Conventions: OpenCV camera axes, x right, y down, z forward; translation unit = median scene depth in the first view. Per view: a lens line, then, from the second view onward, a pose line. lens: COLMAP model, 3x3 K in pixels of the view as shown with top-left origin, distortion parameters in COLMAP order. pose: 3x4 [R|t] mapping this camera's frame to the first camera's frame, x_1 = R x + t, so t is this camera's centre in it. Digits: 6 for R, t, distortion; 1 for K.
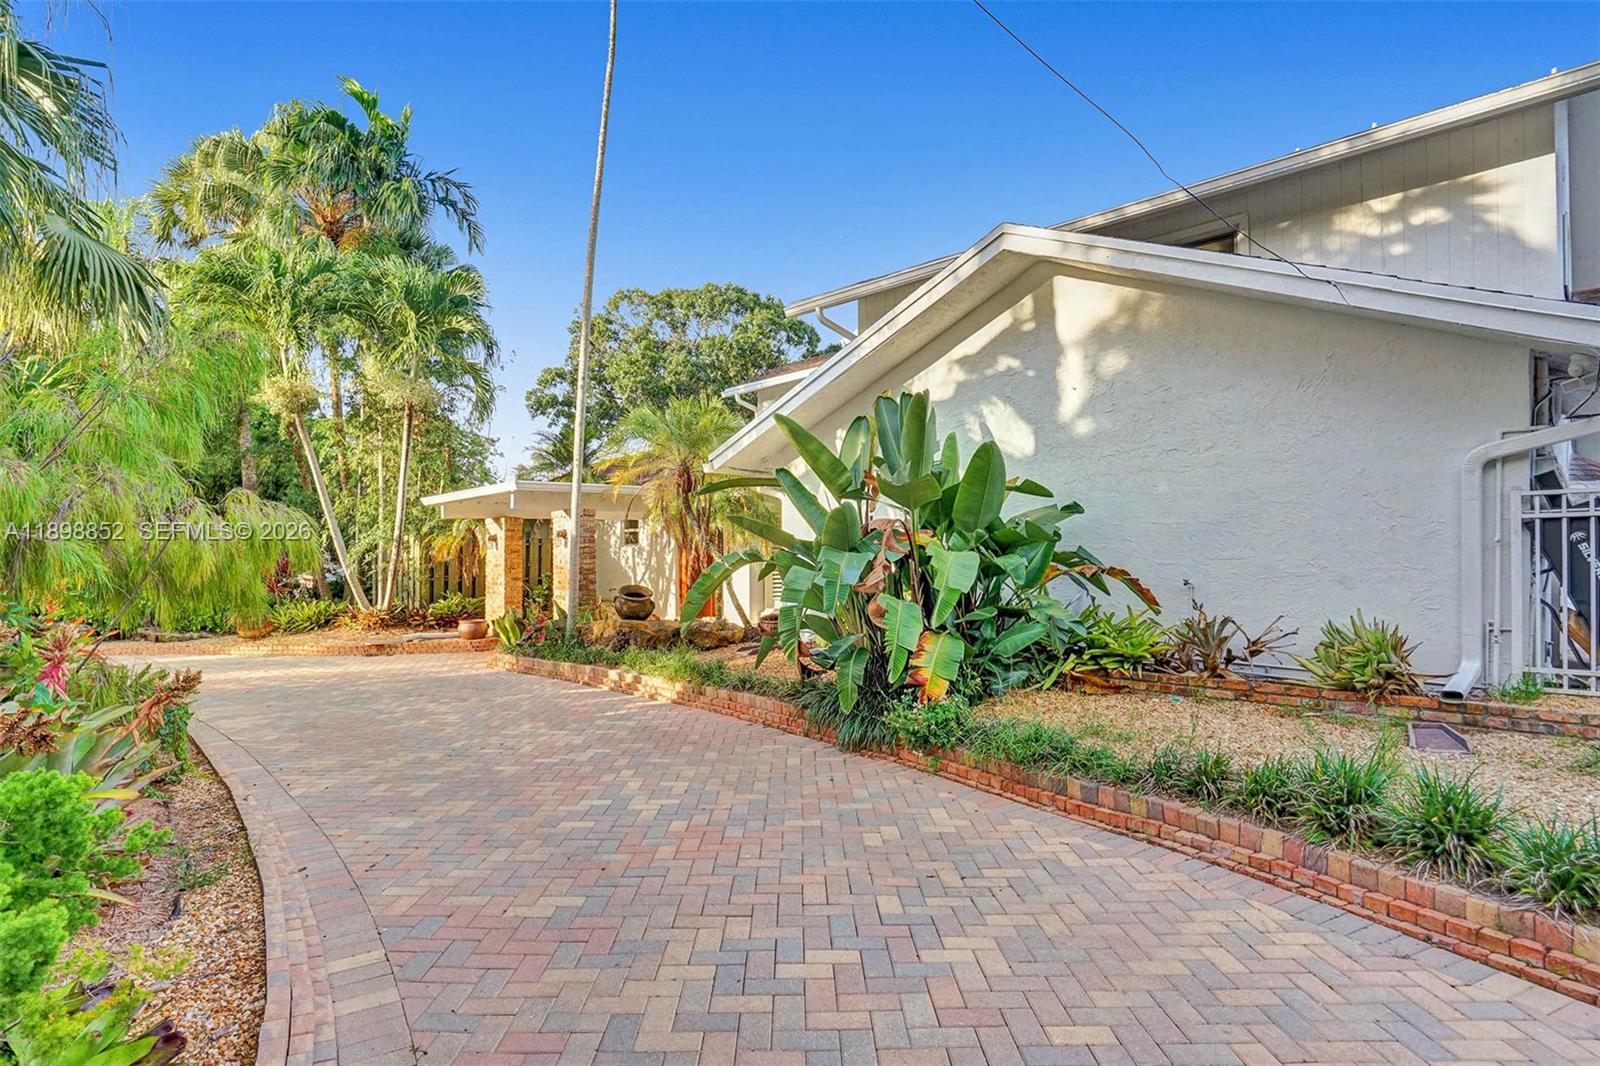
lens RADIAL K [[849.1, 0, 889.4], [0, 849.1, 547.8], [0, 0, 1]] dist [-0.027373, 0.000418]
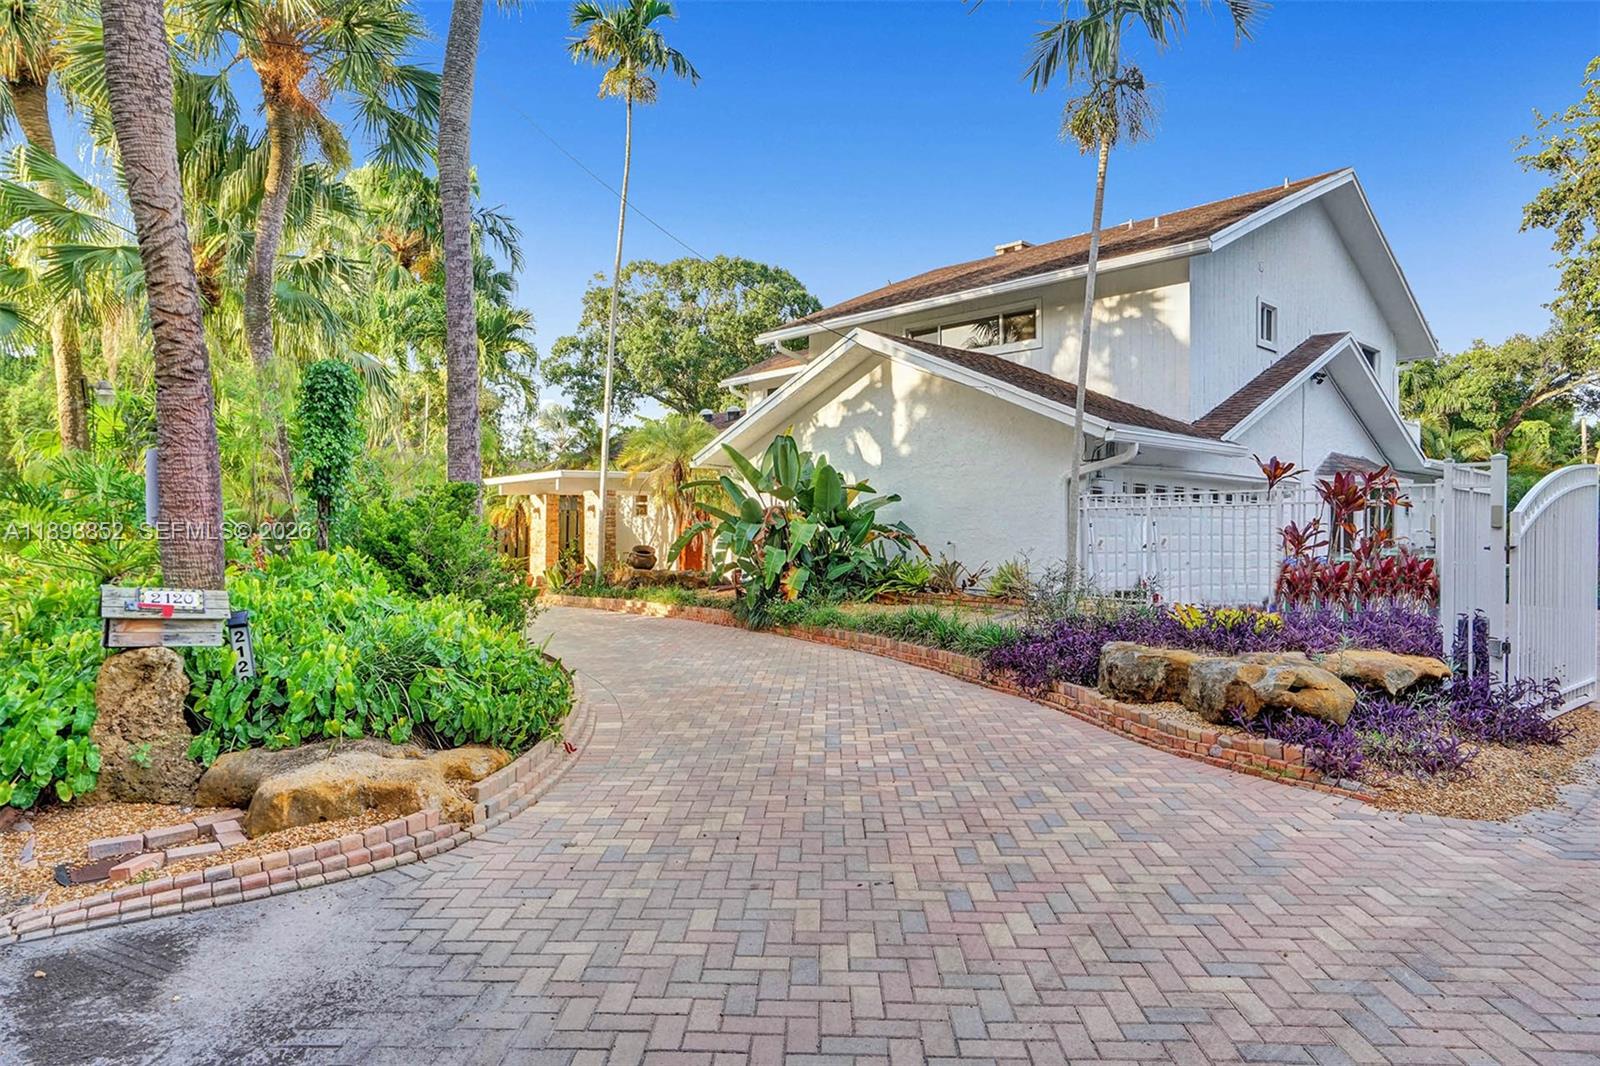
lens RADIAL K [[1144.6, 0, 800.0], [0, 1144.6, 533.0], [0, 0, 1]] dist [-0.000762, 0.000070]
pose [[0.987285, 0.010885, -0.158586, 0.281804], [-0.008696, 0.999857, 0.014494, -0.007461], [0.158721, -0.012931, 0.987239, -0.913887]]
